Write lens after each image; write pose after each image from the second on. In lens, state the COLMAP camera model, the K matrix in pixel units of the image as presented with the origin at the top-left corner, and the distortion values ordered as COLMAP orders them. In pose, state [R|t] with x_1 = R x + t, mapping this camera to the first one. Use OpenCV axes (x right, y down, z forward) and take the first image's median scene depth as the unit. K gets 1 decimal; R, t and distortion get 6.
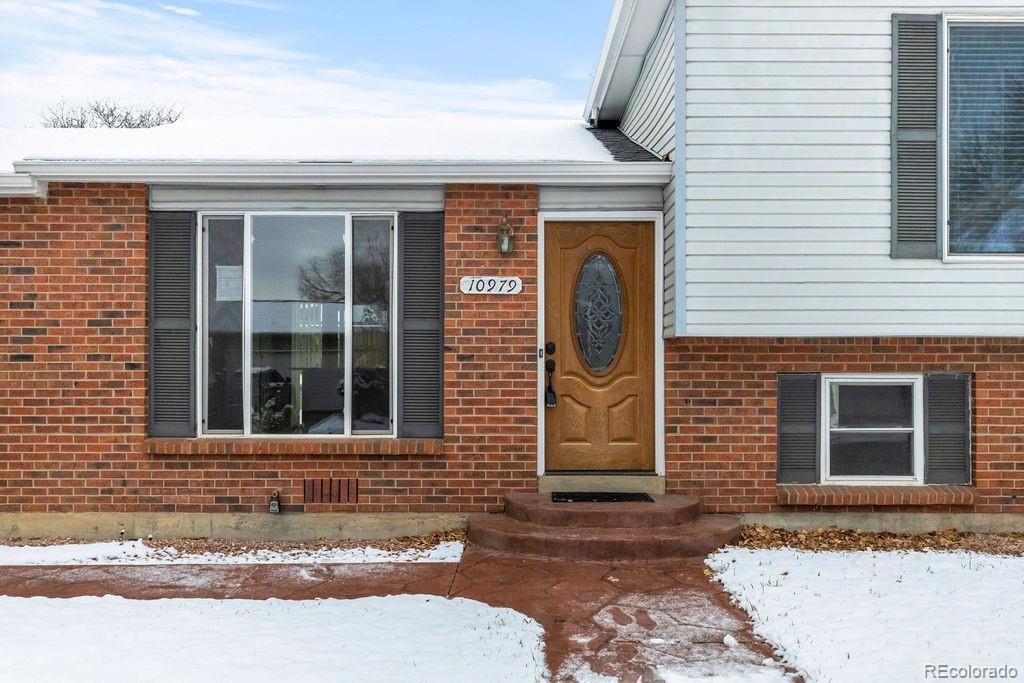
lens RADIAL K [[977.7, 0, 509.9], [0, 977.7, 385.0], [0, 0, 1]] dist [-0.001231, -0.000152]
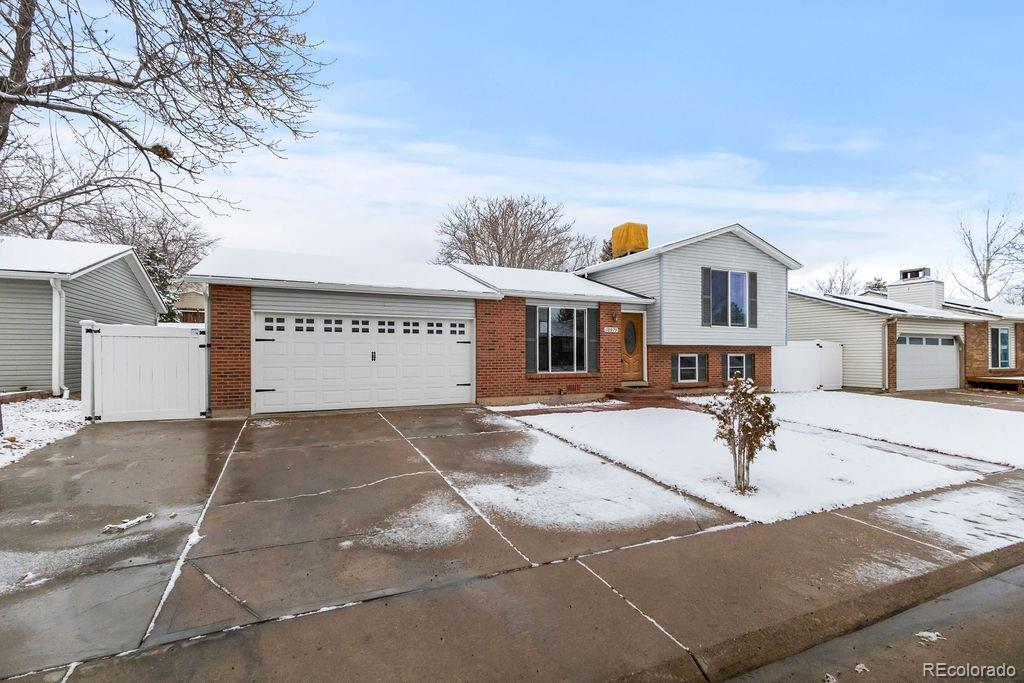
lens RADIAL K [[468.1, 0, 510.3], [0, 468.1, 353.3], [0, 0, 1]] dist [0.010612, 0.000390]
pose [[0.909116, -0.001447, 0.416541, -1.080976], [0.004011, 0.999978, -0.005280, -0.007190], [-0.416525, 0.006471, 0.909101, -0.424709]]
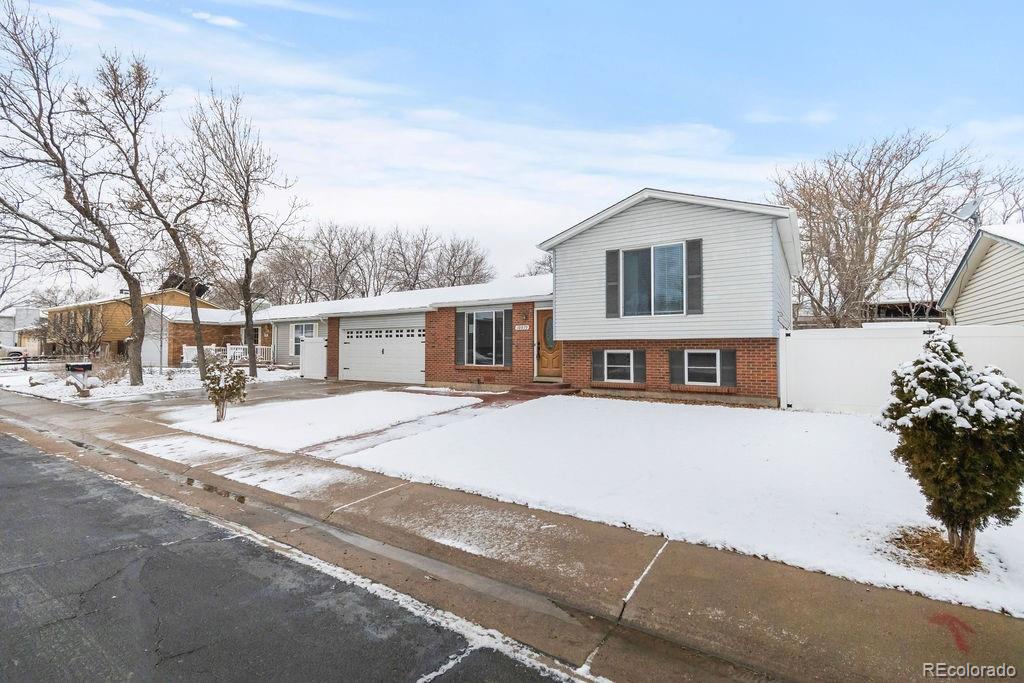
lens RADIAL K [[461.9, 0, 511.6], [0, 461.9, 350.0], [0, 0, 1]] dist [0.004626, 0.000314]
pose [[0.835206, -0.002598, -0.549931, 0.961520], [0.002879, 0.999996, -0.000350, -0.011946], [0.549929, -0.001291, 0.835210, -0.571004]]
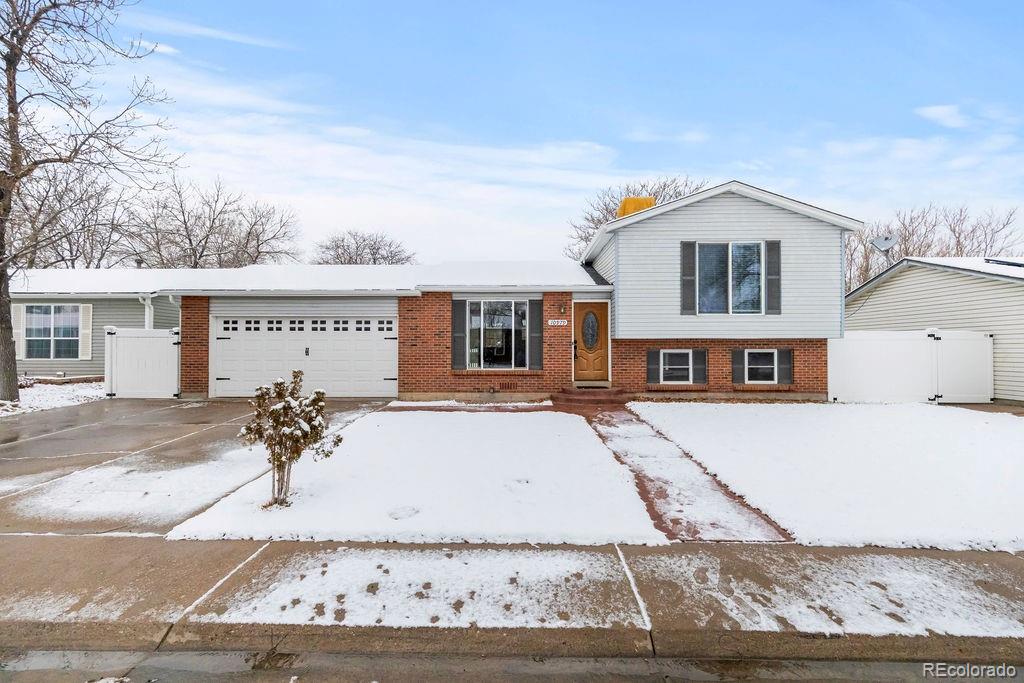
lens RADIAL K [[461.9, 0, 511.6], [0, 461.9, 350.0], [0, 0, 1]] dist [0.004626, 0.000314]
pose [[0.999825, -0.002377, -0.018568, -0.143555], [0.002295, 0.999988, -0.004413, -0.004523], [0.018578, 0.004370, 0.999818, -0.534800]]
